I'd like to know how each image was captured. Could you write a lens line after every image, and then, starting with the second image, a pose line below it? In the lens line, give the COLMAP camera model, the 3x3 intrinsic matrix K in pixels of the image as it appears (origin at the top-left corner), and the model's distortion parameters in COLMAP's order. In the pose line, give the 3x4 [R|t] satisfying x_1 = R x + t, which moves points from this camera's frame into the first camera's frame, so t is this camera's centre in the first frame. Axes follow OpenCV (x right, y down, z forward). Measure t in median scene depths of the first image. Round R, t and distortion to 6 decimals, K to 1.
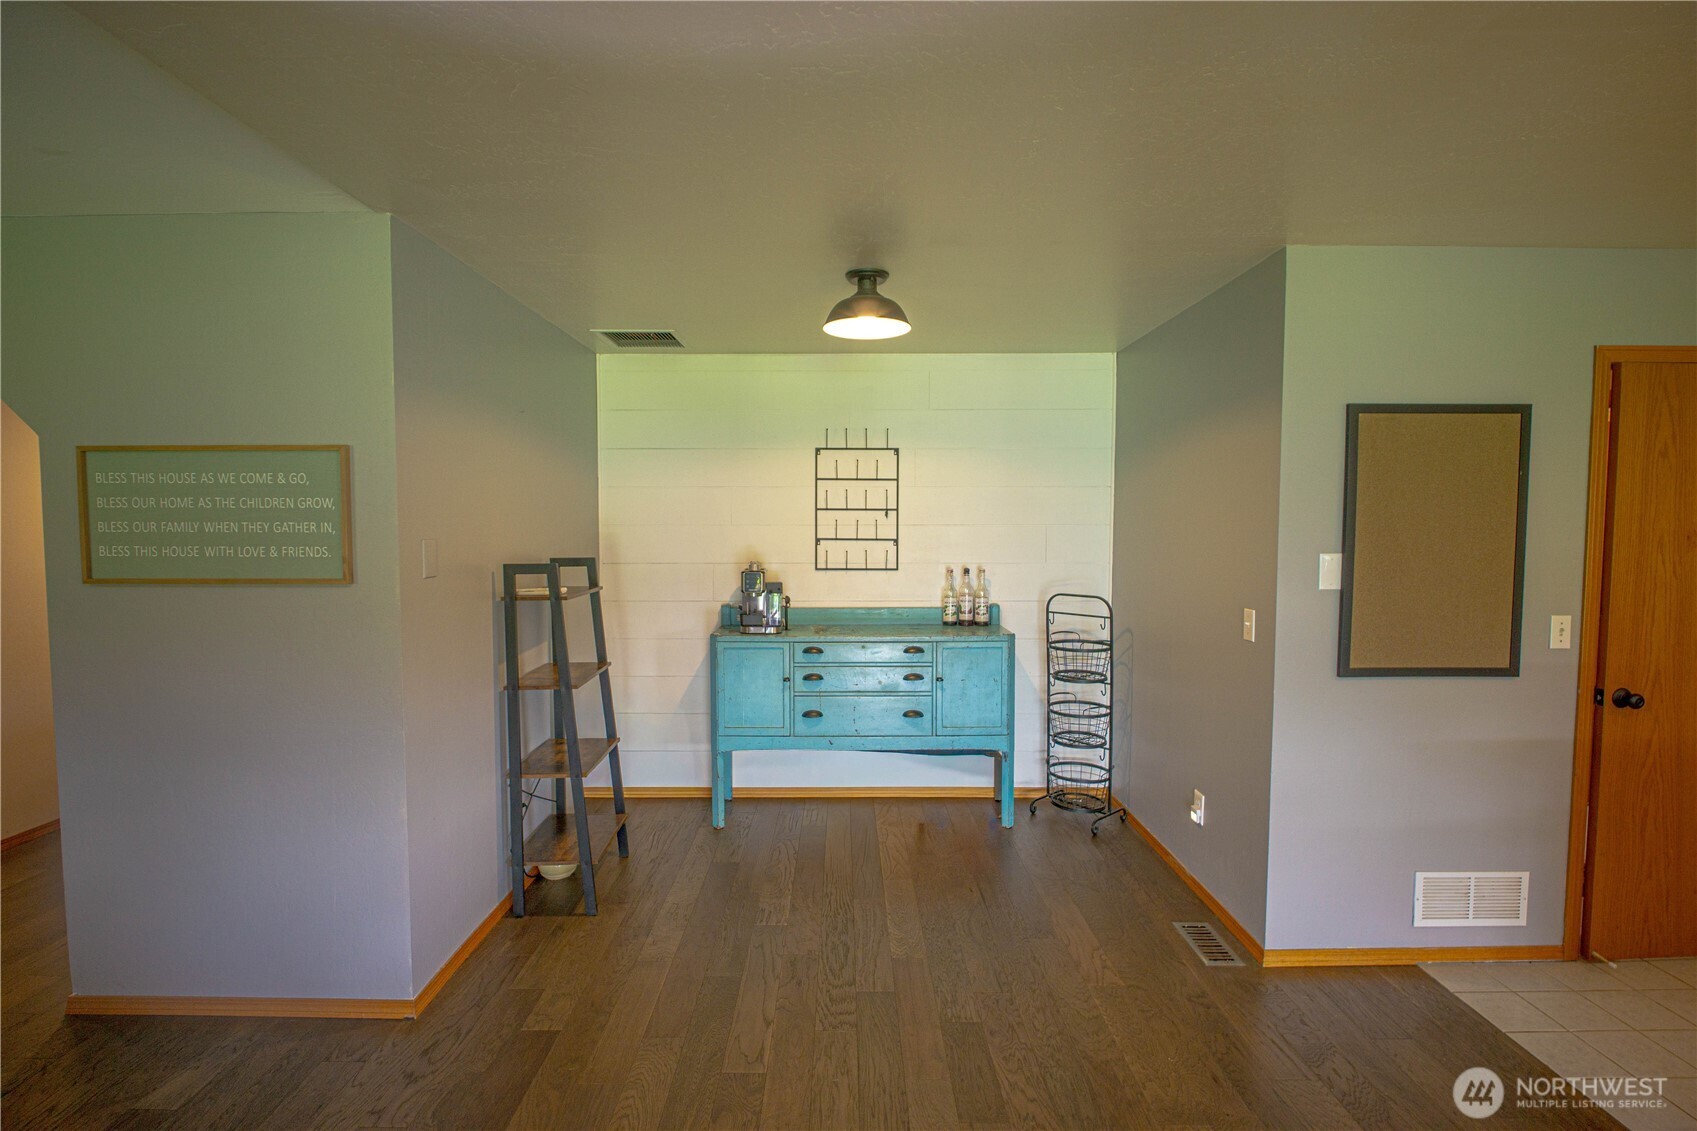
lens RADIAL K [[805.5, 0, 848.4], [0, 805.5, 571.0], [0, 0, 1]] dist [-0.003306, -0.000585]
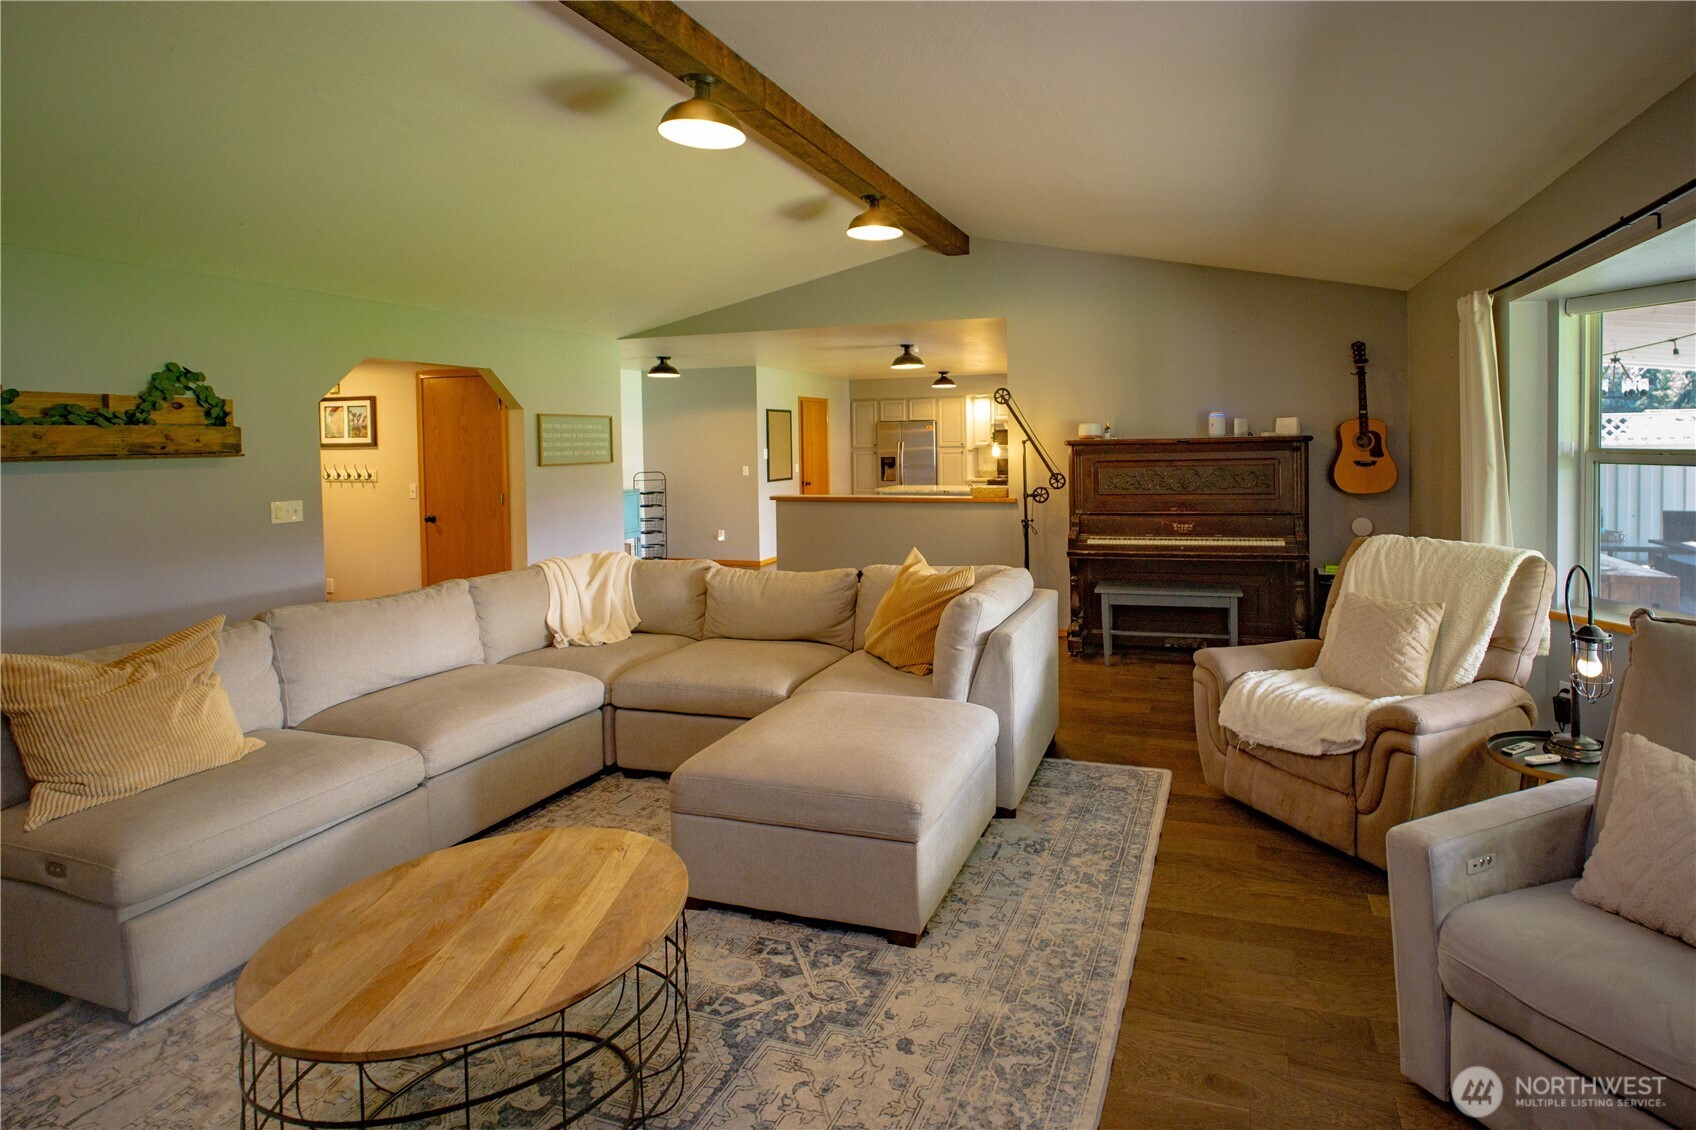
lens RADIAL K [[805.0, 0, 847.8], [0, 805.0, 563.7], [0, 0, 1]] dist [-0.003306, -0.000585]
pose [[0.424738, -0.142169, 0.894084, -2.636724], [0.066675, 0.989823, 0.125719, 0.060071], [-0.902858, 0.006215, 0.429894, -0.933523]]
